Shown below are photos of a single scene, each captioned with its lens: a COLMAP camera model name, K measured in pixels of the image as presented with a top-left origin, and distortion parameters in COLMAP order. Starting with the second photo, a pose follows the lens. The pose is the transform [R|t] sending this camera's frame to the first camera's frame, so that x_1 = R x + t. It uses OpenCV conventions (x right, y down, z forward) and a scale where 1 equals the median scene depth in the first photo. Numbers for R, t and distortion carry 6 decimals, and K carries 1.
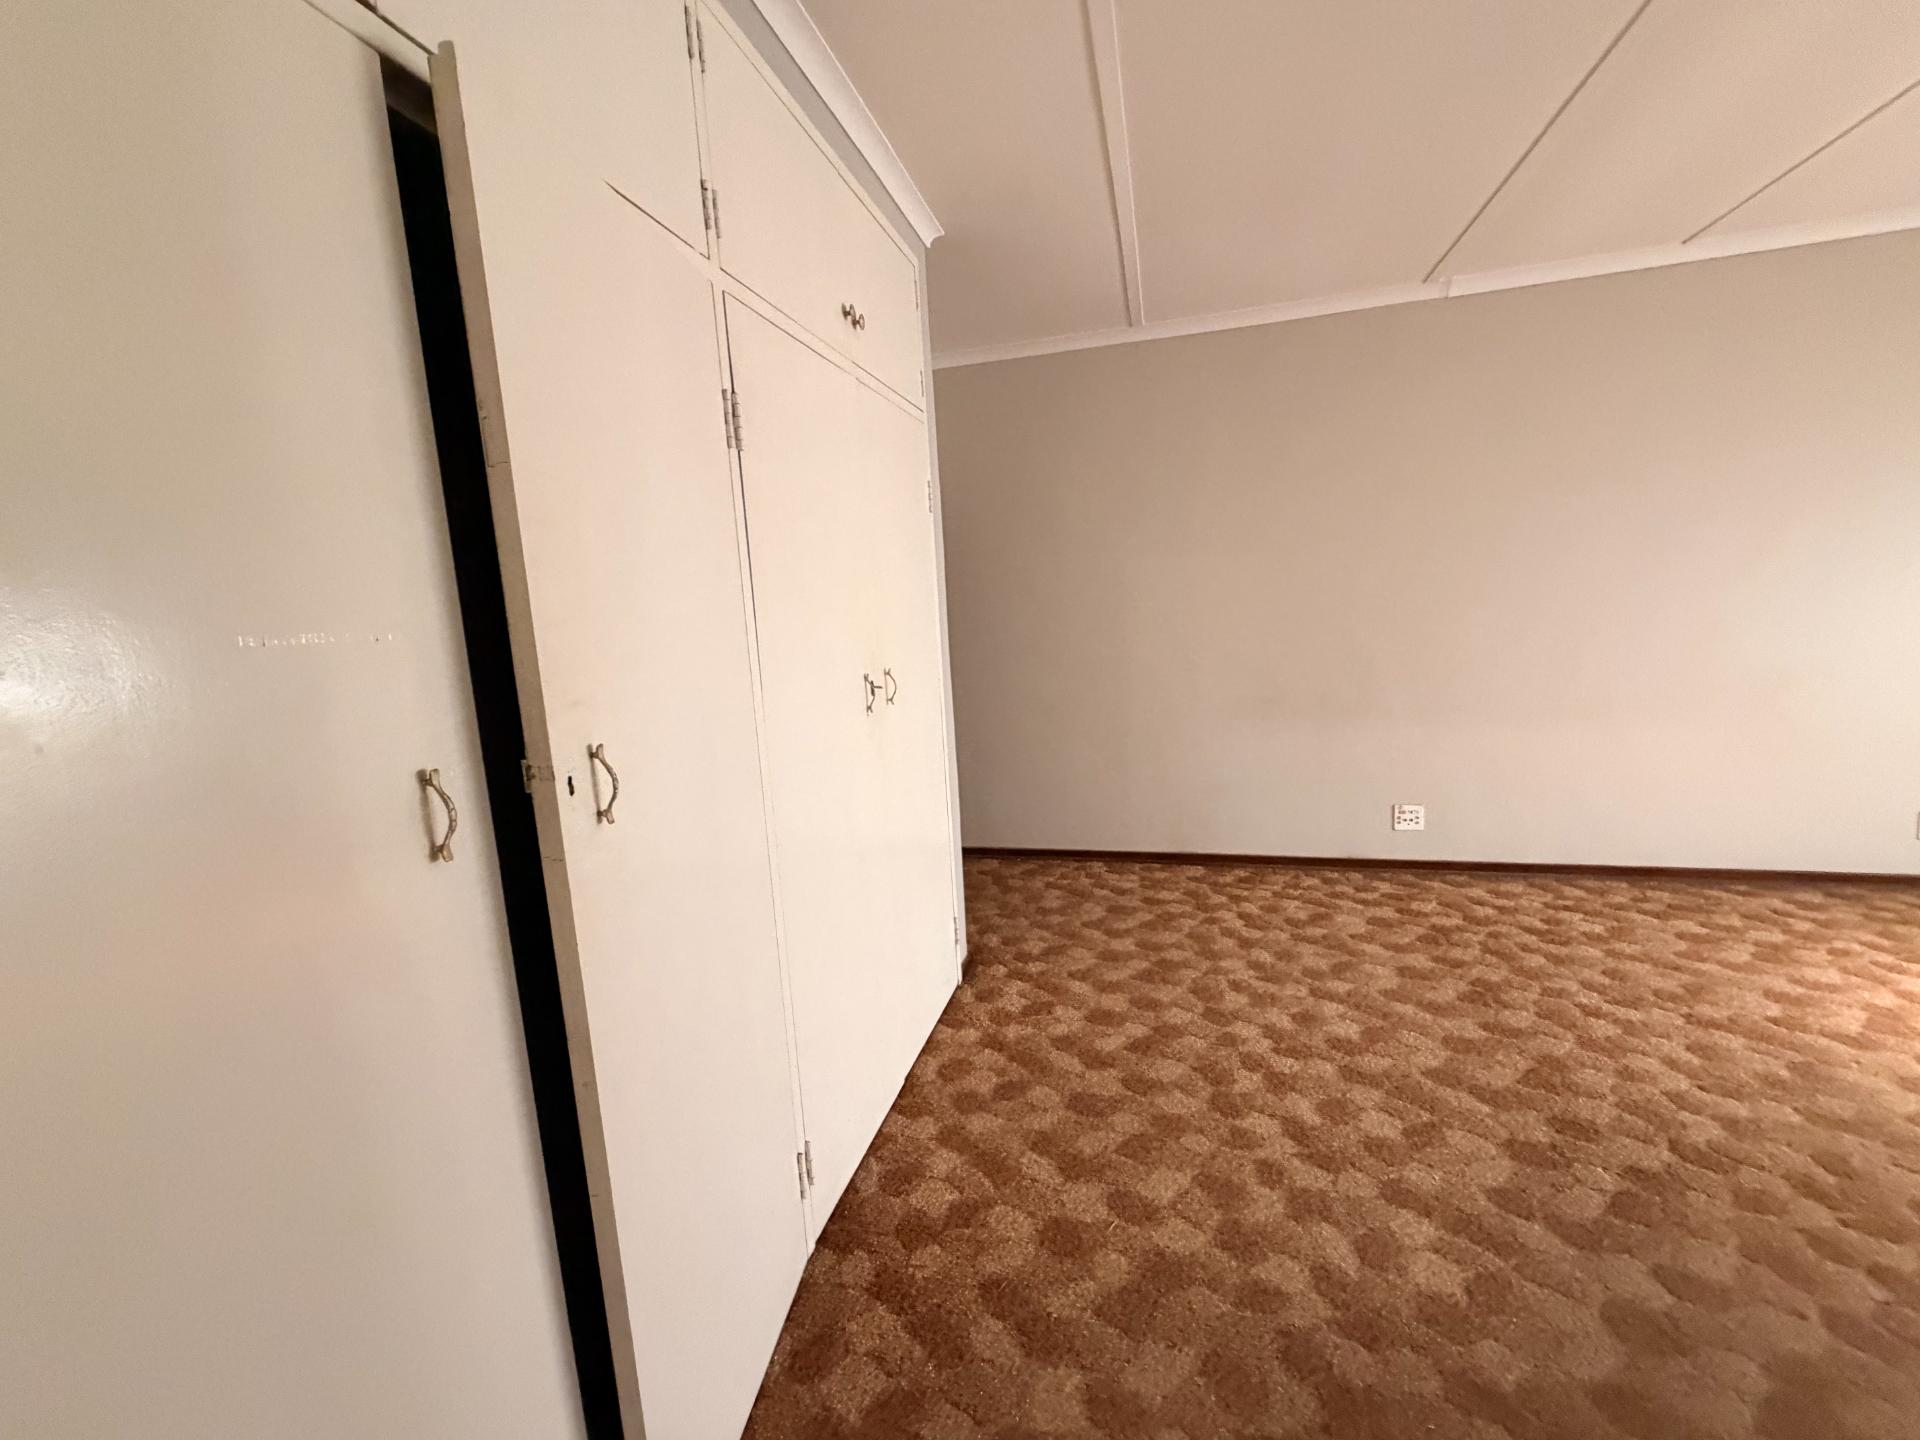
lens RADIAL K [[766.8, 0, 962.7], [0, 766.8, 720.1], [0, 0, 1]] dist [-0.000140, 0.000198]
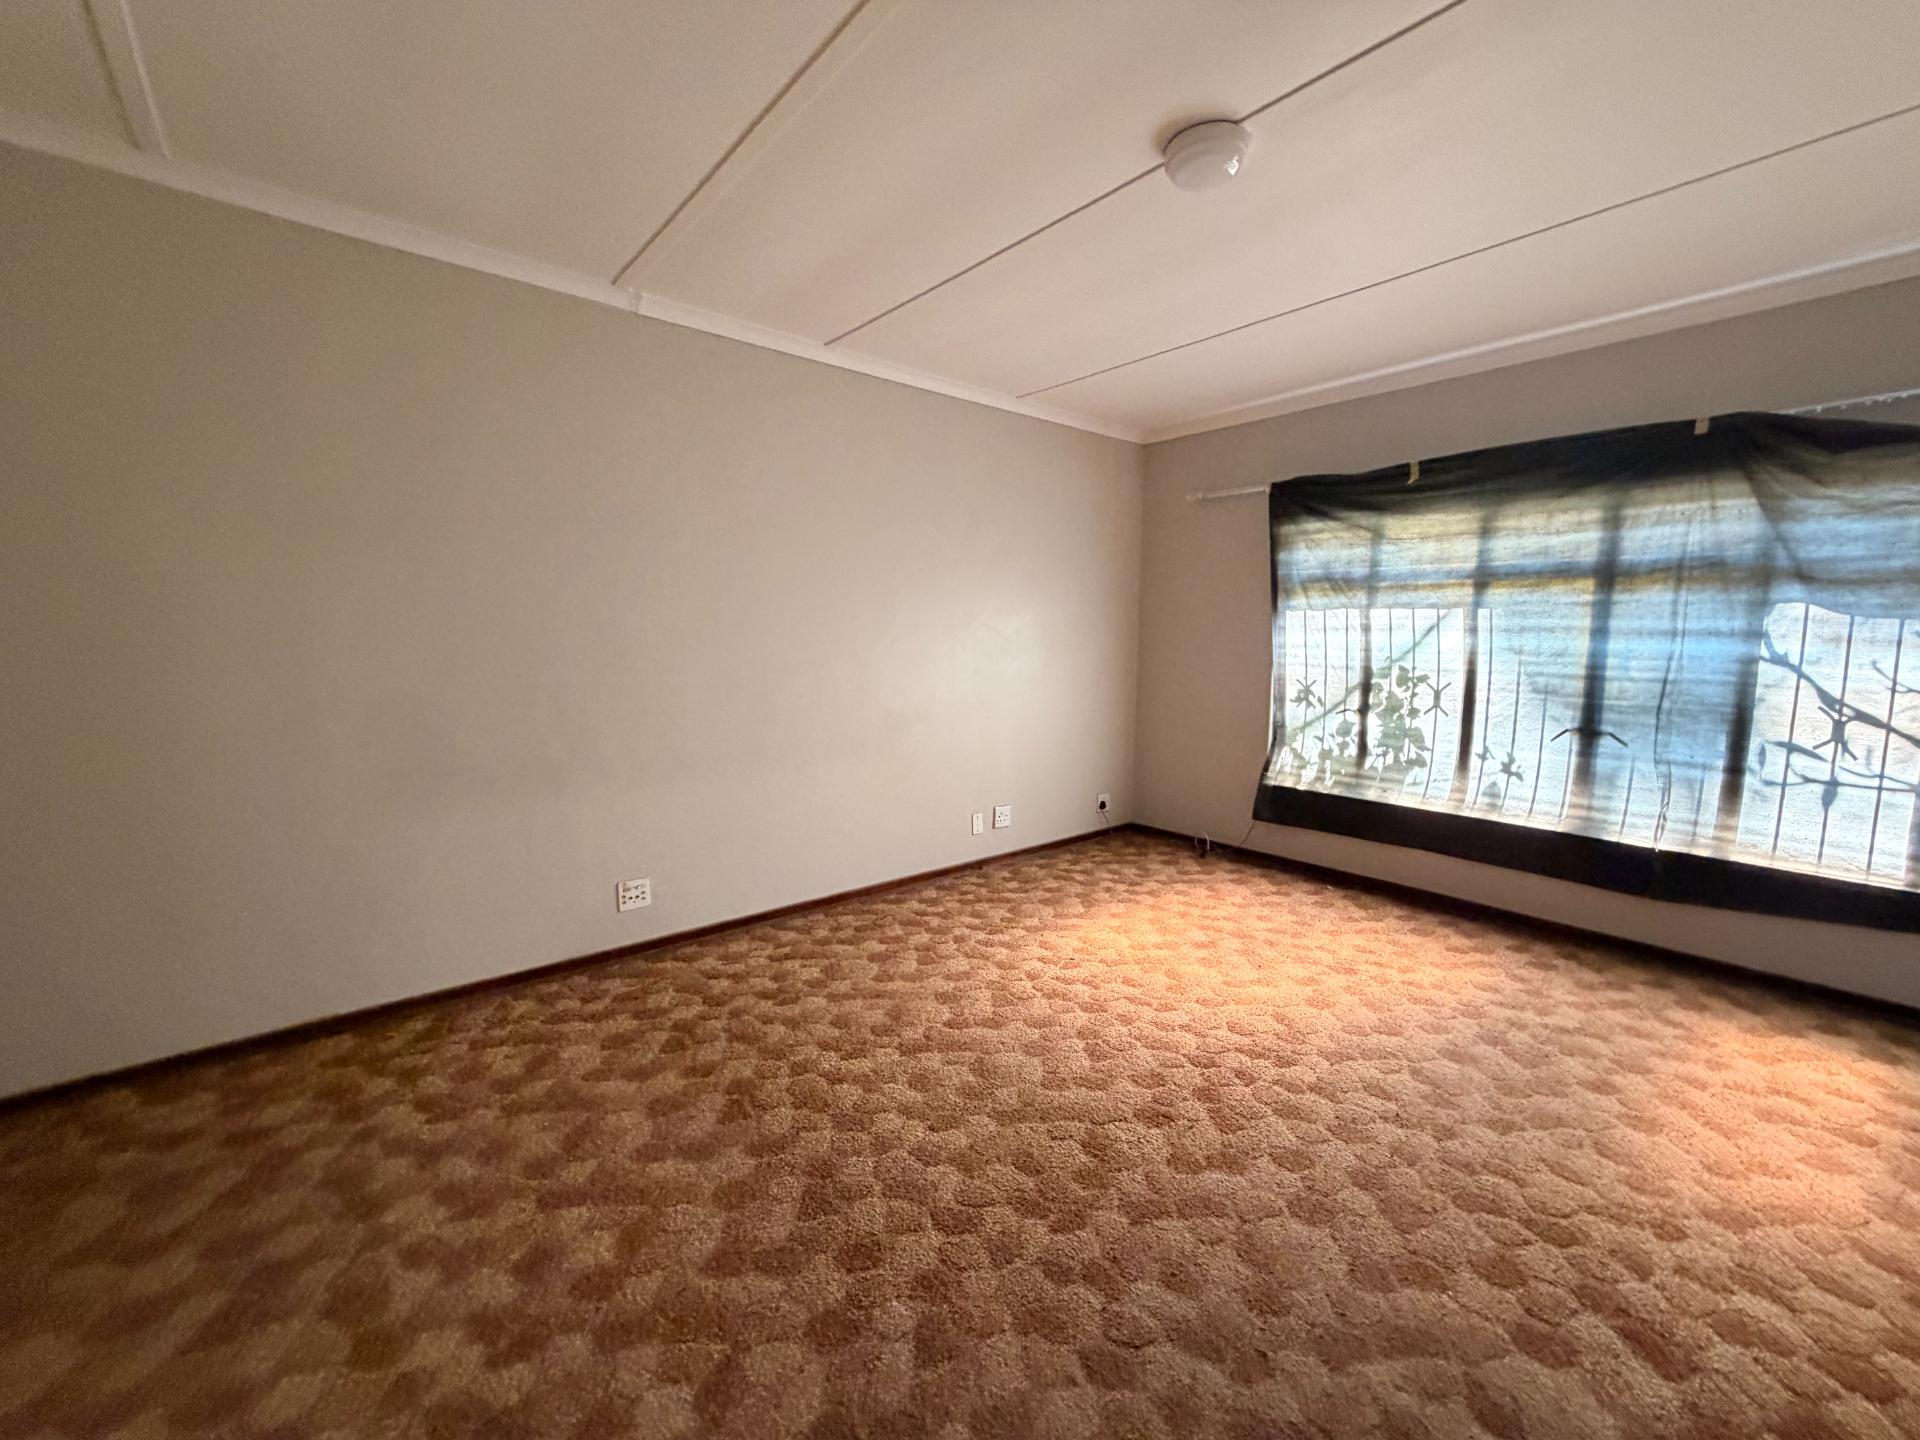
lens RADIAL K [[766.8, 0, 958.5], [0, 766.8, 720.5], [0, 0, 1]] dist [-0.000140, 0.000198]
pose [[0.567752, -0.030957, 0.822618, 0.097928], [0.072761, 0.997269, -0.012688, -0.038868], [-0.819978, 0.067058, 0.568453, 0.230761]]
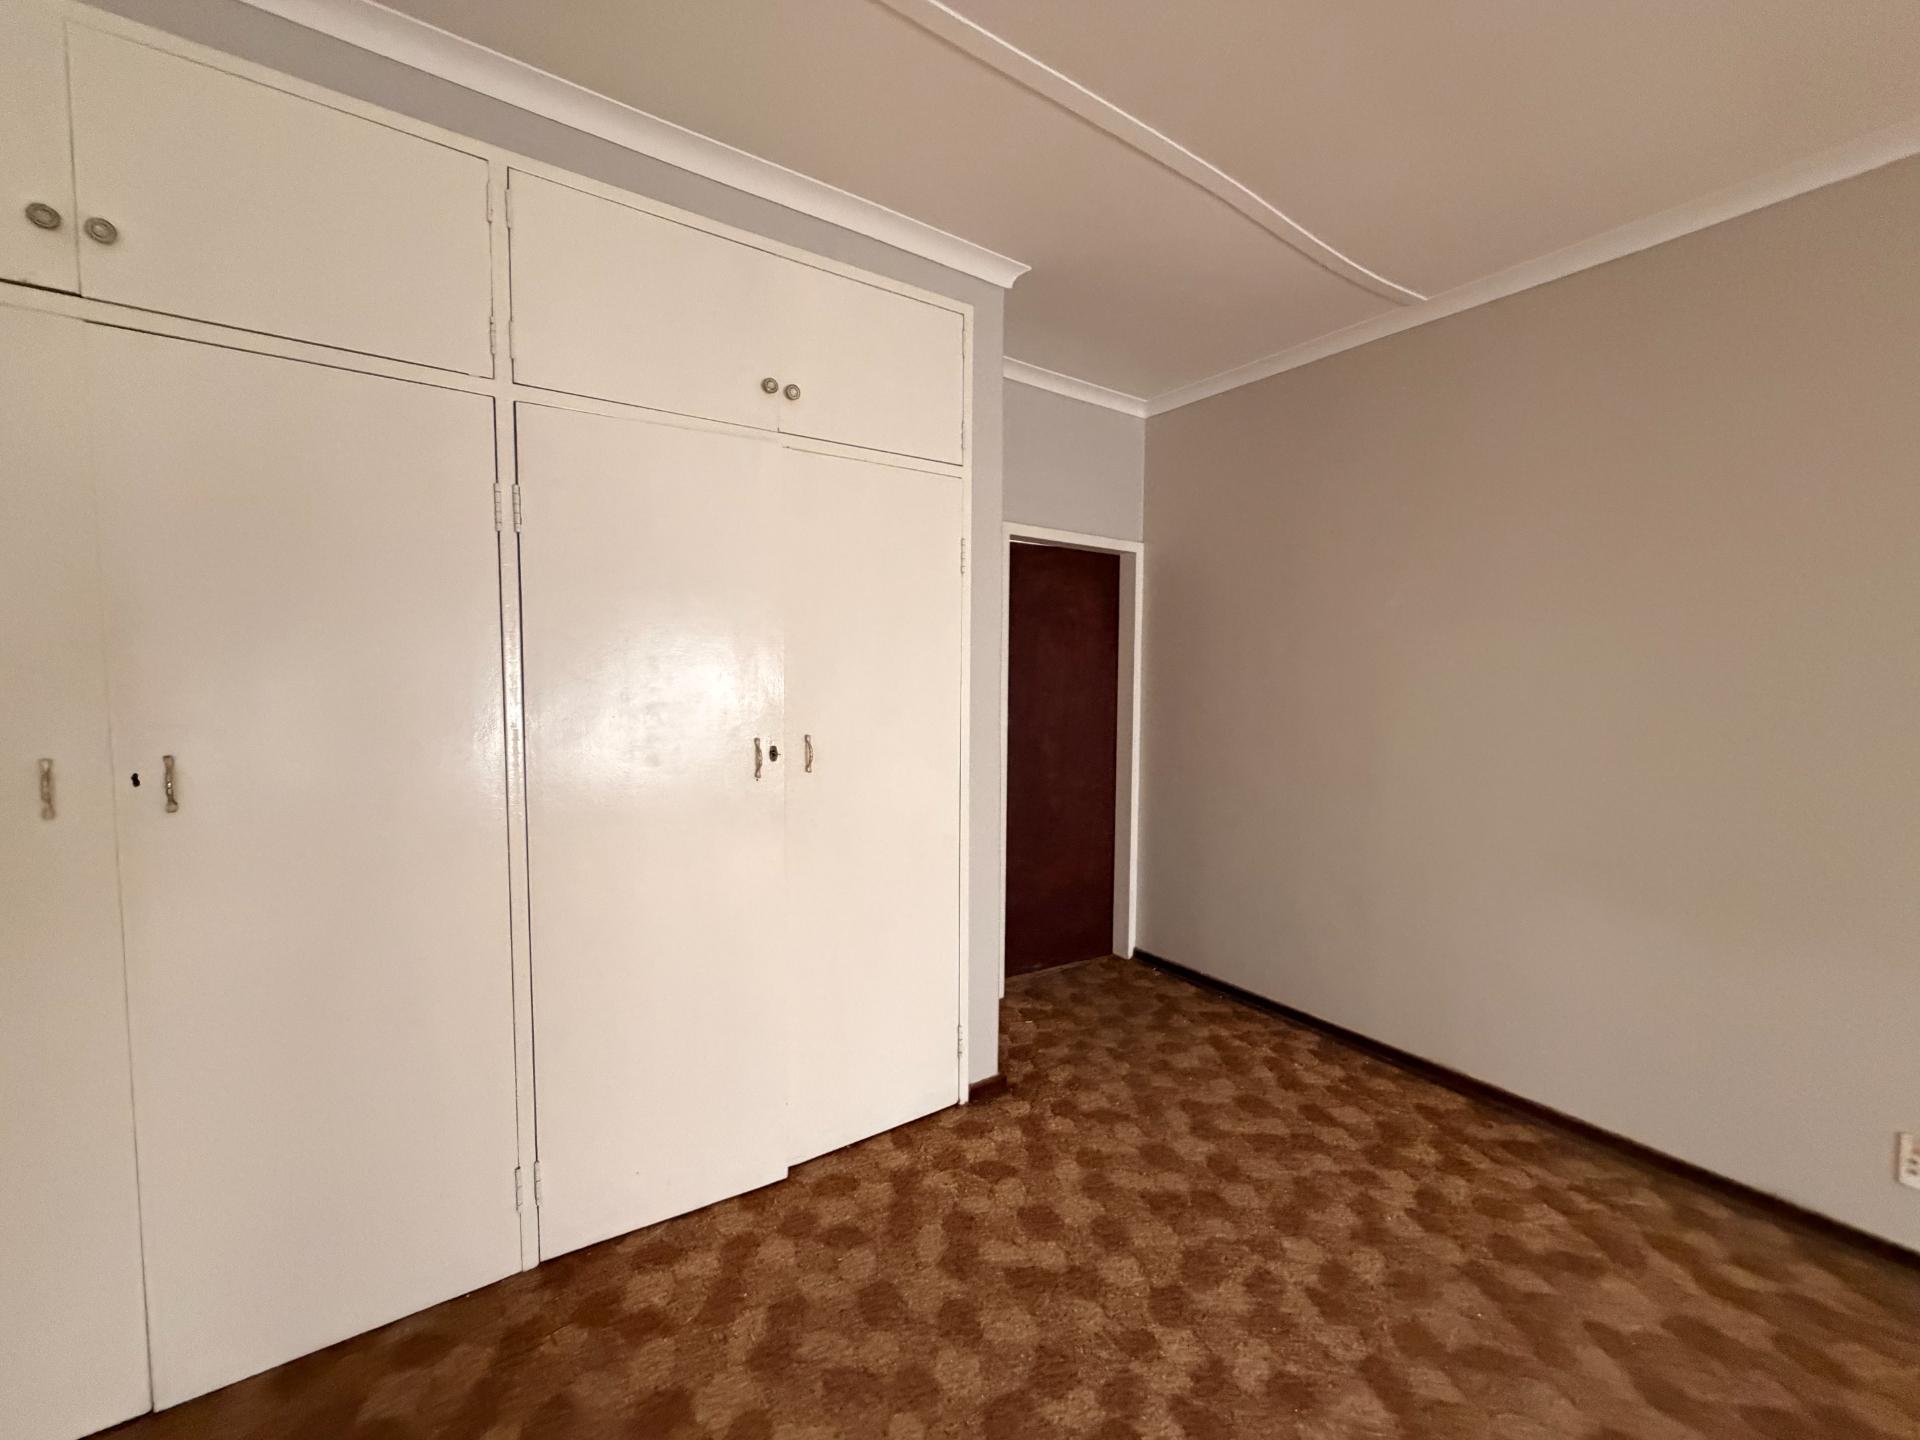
lens RADIAL K [[766.8, 0, 964.6], [0, 766.8, 720.2], [0, 0, 1]] dist [-0.000140, 0.000198]
pose [[0.764888, 0.099377, -0.636452, 0.473030], [-0.141994, 0.989736, -0.016108, -0.069035], [0.628319, 0.102693, 0.771148, 0.262522]]
